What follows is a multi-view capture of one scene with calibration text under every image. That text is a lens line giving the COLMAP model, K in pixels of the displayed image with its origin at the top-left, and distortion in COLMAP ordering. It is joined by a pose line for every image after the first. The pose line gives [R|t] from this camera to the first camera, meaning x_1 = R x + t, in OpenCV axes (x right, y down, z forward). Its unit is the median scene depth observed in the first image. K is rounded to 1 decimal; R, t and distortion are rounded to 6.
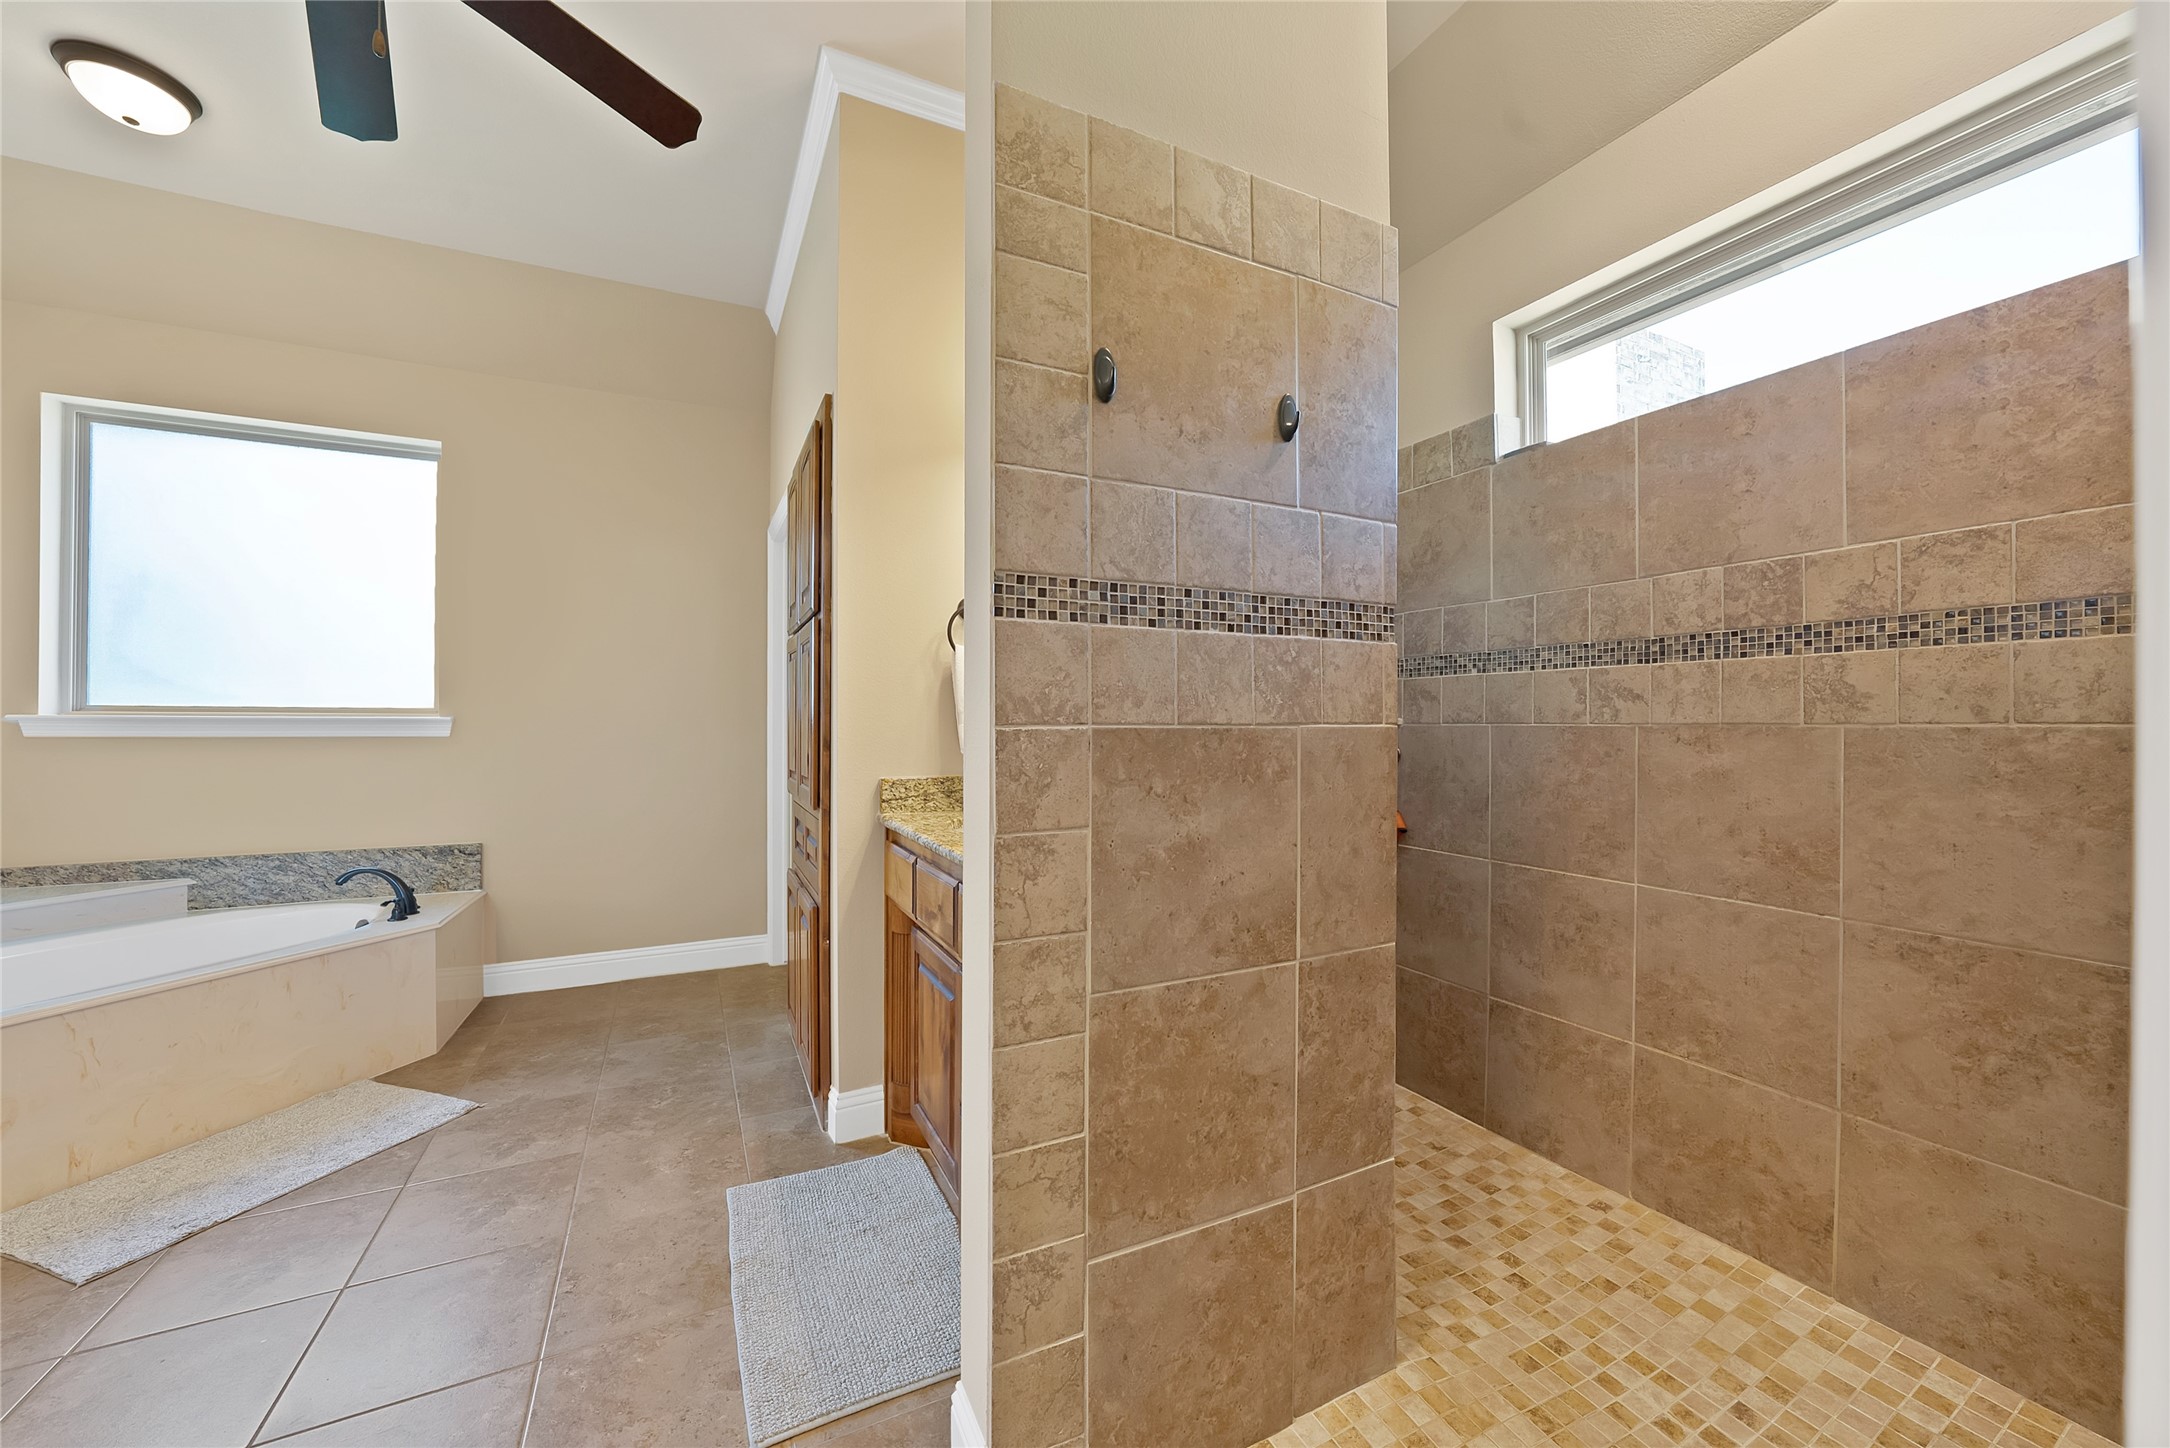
lens RADIAL K [[790.5, 0, 1068.9], [0, 790.5, 723.3], [0, 0, 1]] dist [-0.015485, 0.000306]
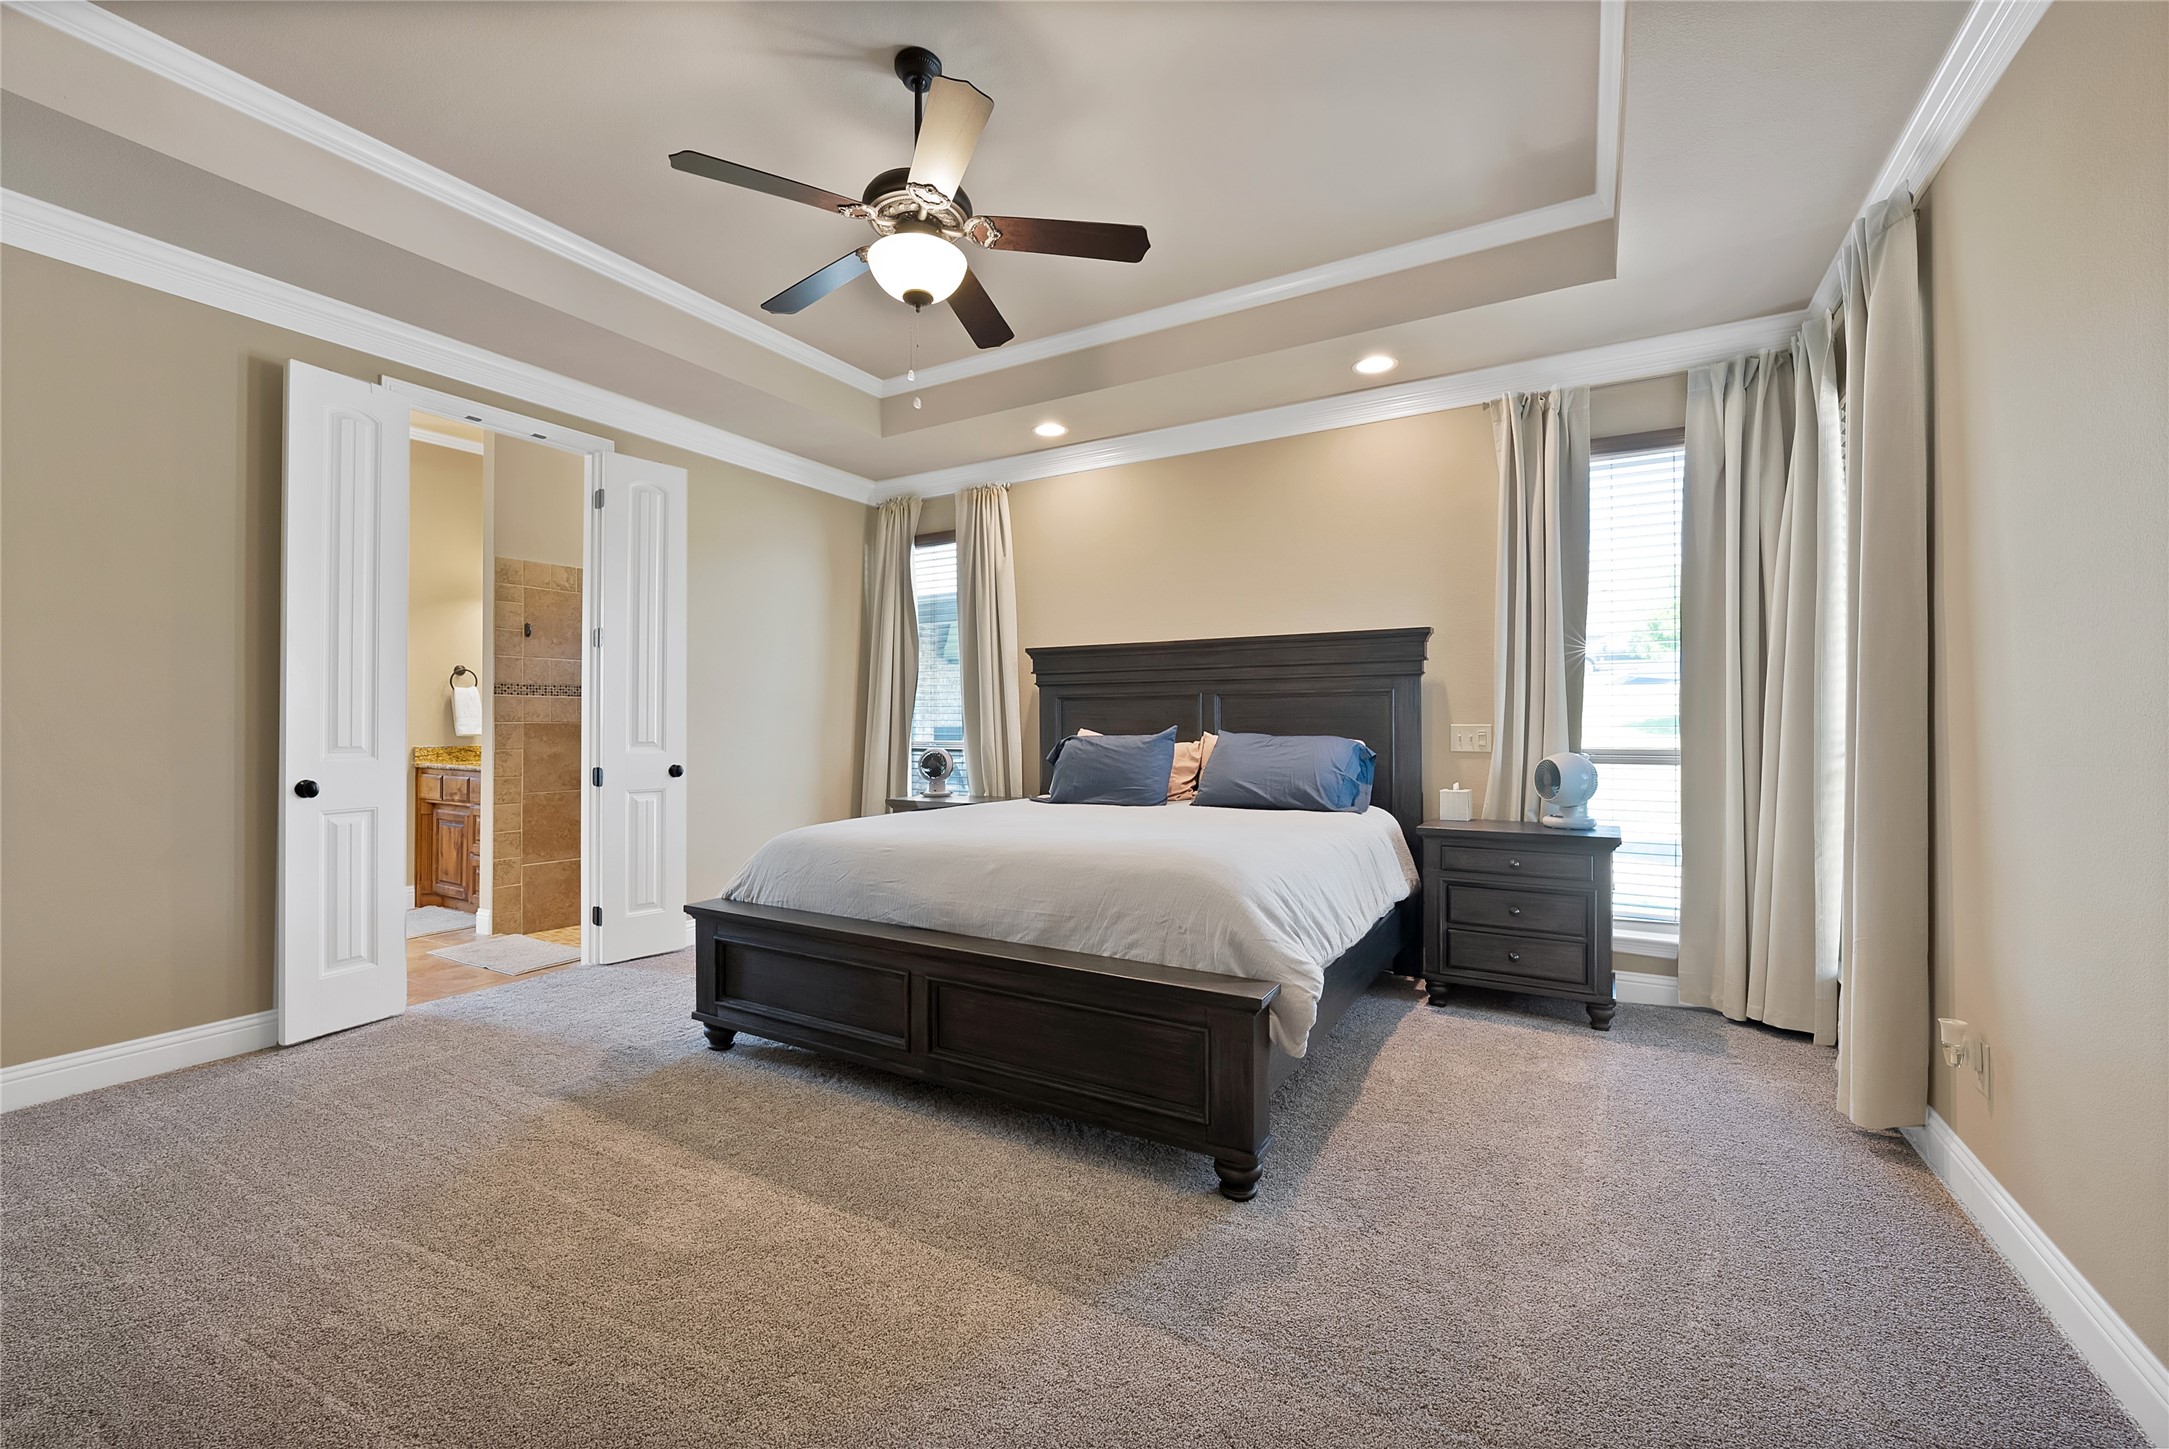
lens RADIAL K [[872.3, 0, 1069.1], [0, 872.3, 719.2], [0, 0, 1]] dist [-0.004239, -0.000125]
pose [[0.838539, 0.003034, 0.544834, -0.049653], [-0.002712, 0.999995, -0.001395, -0.012662], [-0.544835, -0.000307, 0.838543, -3.719287]]
